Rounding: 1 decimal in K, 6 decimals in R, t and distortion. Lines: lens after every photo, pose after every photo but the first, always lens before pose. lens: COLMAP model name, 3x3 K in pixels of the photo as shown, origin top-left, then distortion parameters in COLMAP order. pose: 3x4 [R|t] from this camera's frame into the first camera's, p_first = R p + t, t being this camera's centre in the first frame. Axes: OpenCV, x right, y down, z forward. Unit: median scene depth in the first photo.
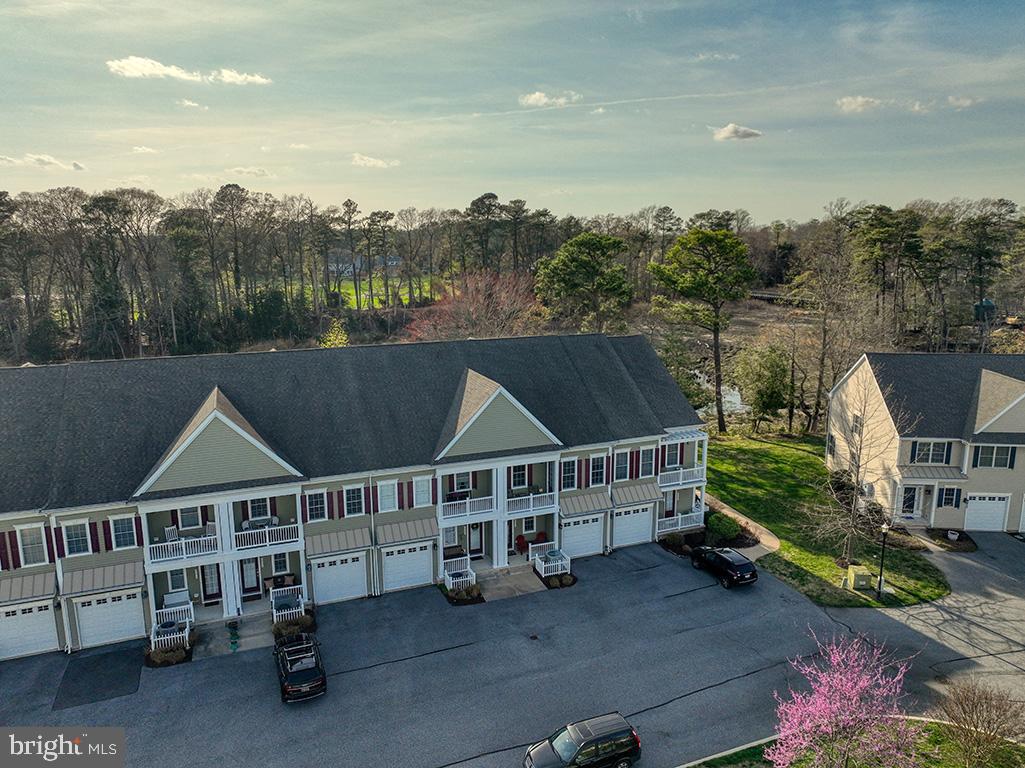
lens RADIAL K [[721.2, 0, 515.7], [0, 721.2, 379.4], [0, 0, 1]] dist [-0.003783, 0.023024]
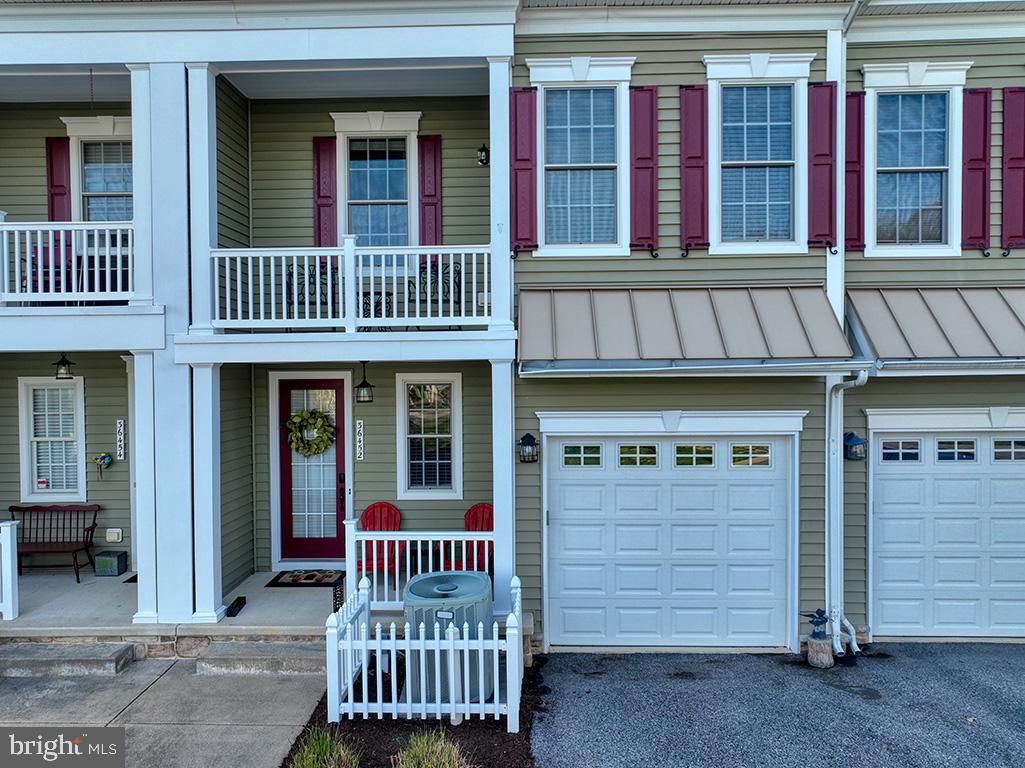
lens RADIAL K [[721.2, 0, 515.7], [0, 721.2, 379.4], [0, 0, 1]] dist [-0.003783, 0.023024]
pose [[0.917085, 0.002129, -0.398685, 0.137186], [-0.071153, 0.984806, -0.158414, 0.224192], [0.392290, 0.173647, 0.903303, 0.864547]]
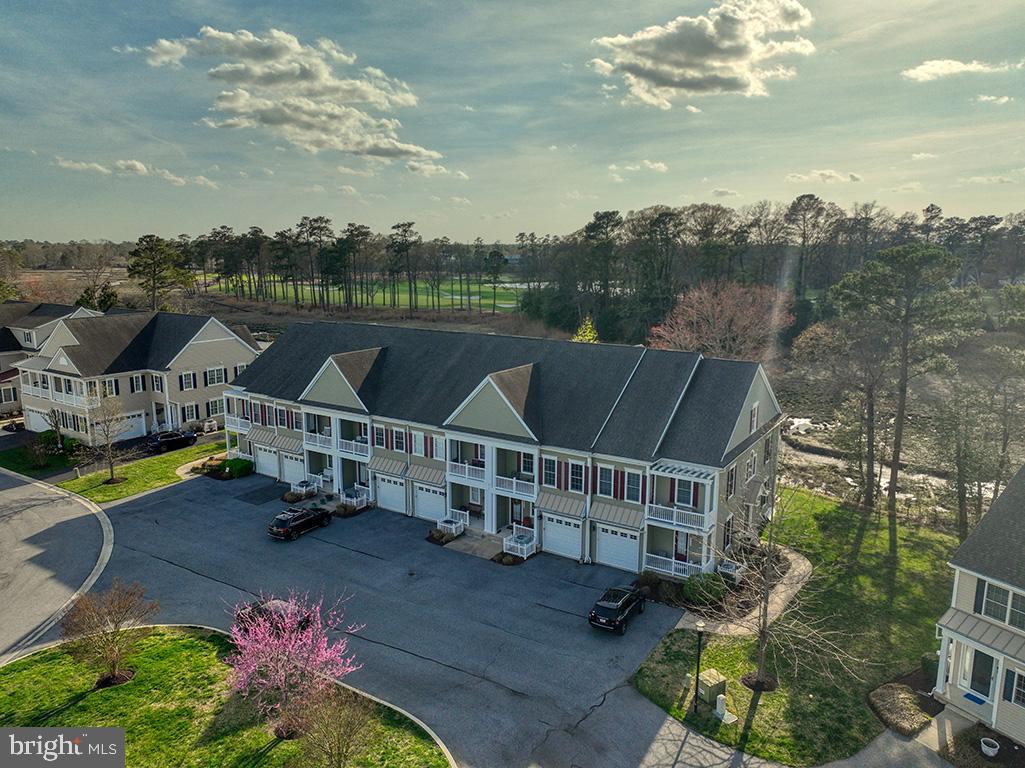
lens RADIAL K [[718.6, 0, 523.5], [0, 718.6, 387.5], [0, 0, 1]] dist [-0.006168, 0.030759]
pose [[0.583257, 0.164528, -0.795450, 0.903176], [-0.163054, 0.983054, 0.083773, -0.075461], [0.795754, 0.080840, 0.600200, 0.334723]]
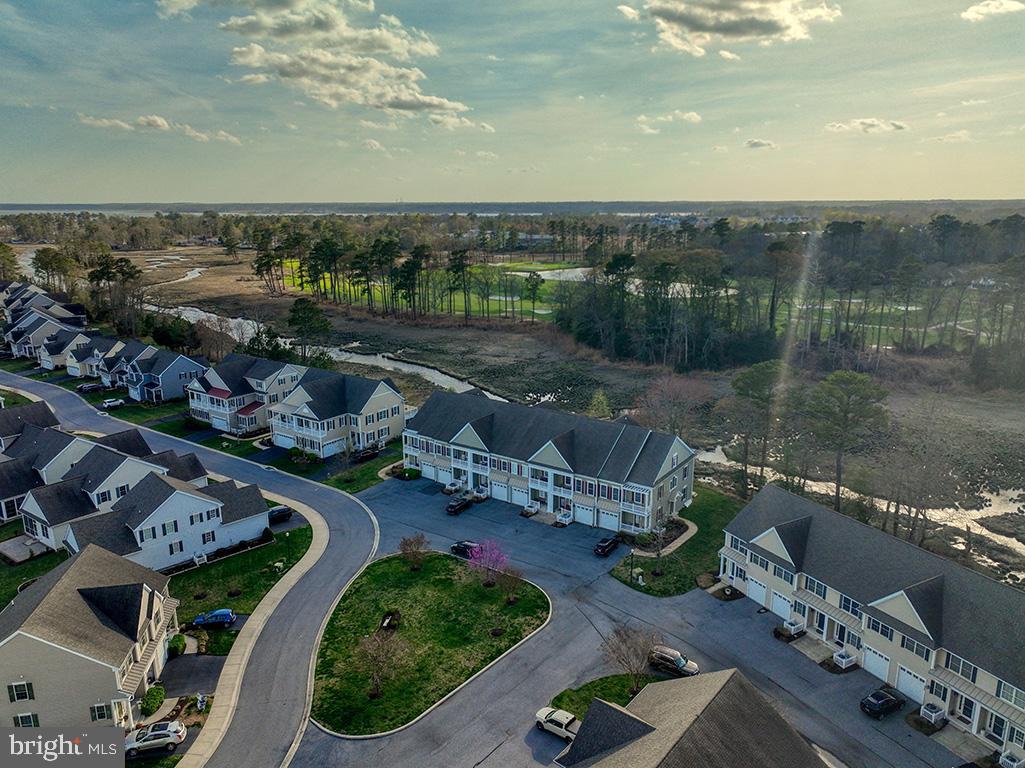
lens RADIAL K [[721.2, 0, 515.7], [0, 721.2, 379.4], [0, 0, 1]] dist [-0.003783, 0.023024]
pose [[0.547924, 0.204709, -0.811094, 1.840002], [-0.160772, 0.977290, 0.138047, -0.508293], [0.820933, 0.054762, 0.568392, -0.524239]]
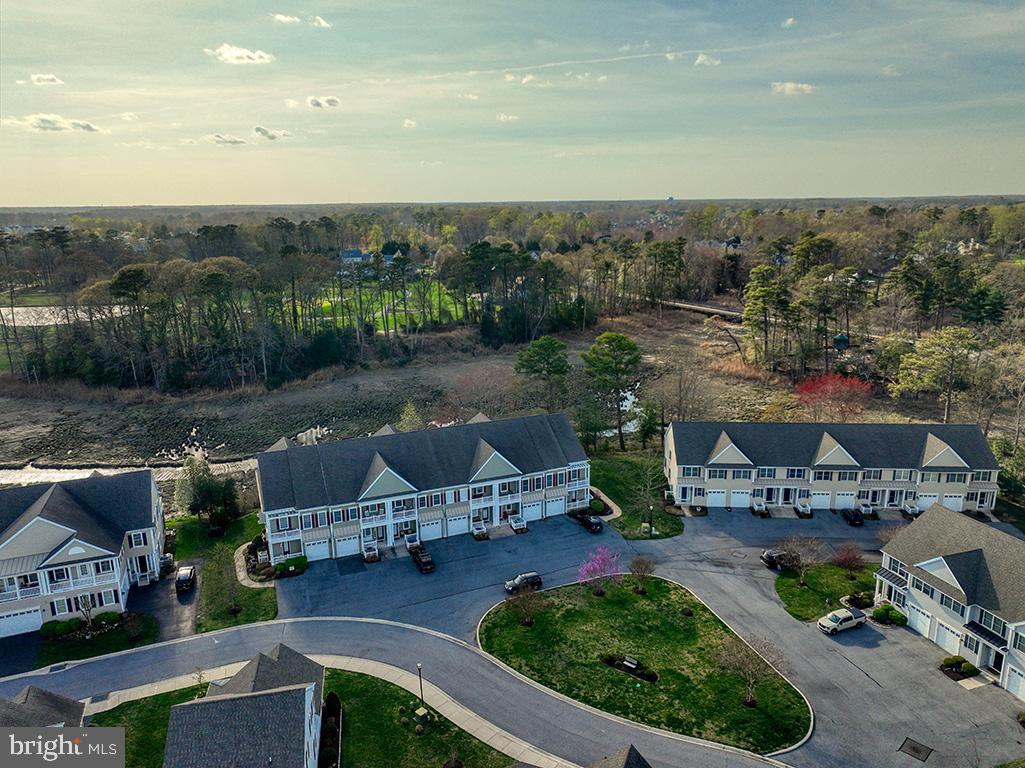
lens RADIAL K [[721.2, 0, 515.7], [0, 721.2, 379.4], [0, 0, 1]] dist [-0.003783, 0.023024]
pose [[0.999913, -0.009058, 0.009557, 0.024041], [0.008569, 0.998711, 0.050021, -0.335235], [-0.009998, -0.049934, 0.998702, -1.337067]]
